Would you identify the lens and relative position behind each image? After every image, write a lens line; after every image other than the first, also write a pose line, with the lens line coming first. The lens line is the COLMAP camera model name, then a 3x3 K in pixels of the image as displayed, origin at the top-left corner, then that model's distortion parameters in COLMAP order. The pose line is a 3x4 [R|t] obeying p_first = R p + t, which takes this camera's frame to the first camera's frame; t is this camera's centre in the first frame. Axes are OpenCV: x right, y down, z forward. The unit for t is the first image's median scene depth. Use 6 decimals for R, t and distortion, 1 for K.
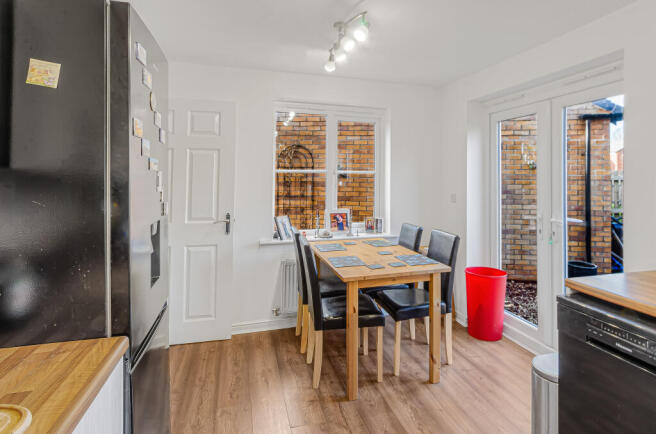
lens RADIAL K [[383.5, 0, 328.0], [0, 383.5, 217.0], [0, 0, 1]] dist [-0.002277, 0.000057]
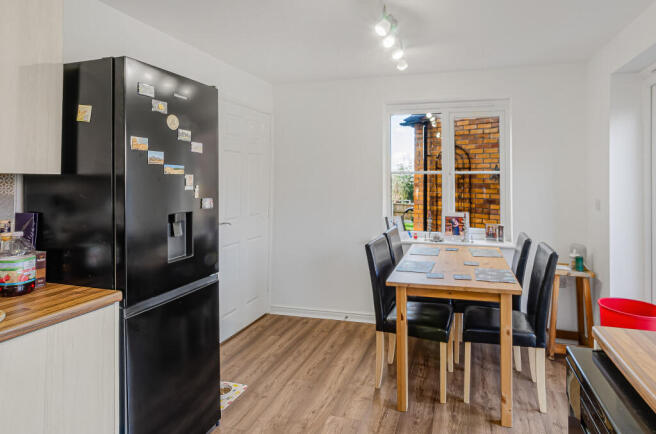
lens RADIAL K [[360.4, 0, 328.0], [0, 360.4, 217.0], [0, 0, 1]] dist [-0.001169, -0.000432]
pose [[0.834884, 0.050880, -0.548069, 0.256534], [-0.050175, 0.998608, 0.016273, -0.008211], [0.548134, 0.013913, 0.836275, 0.093433]]
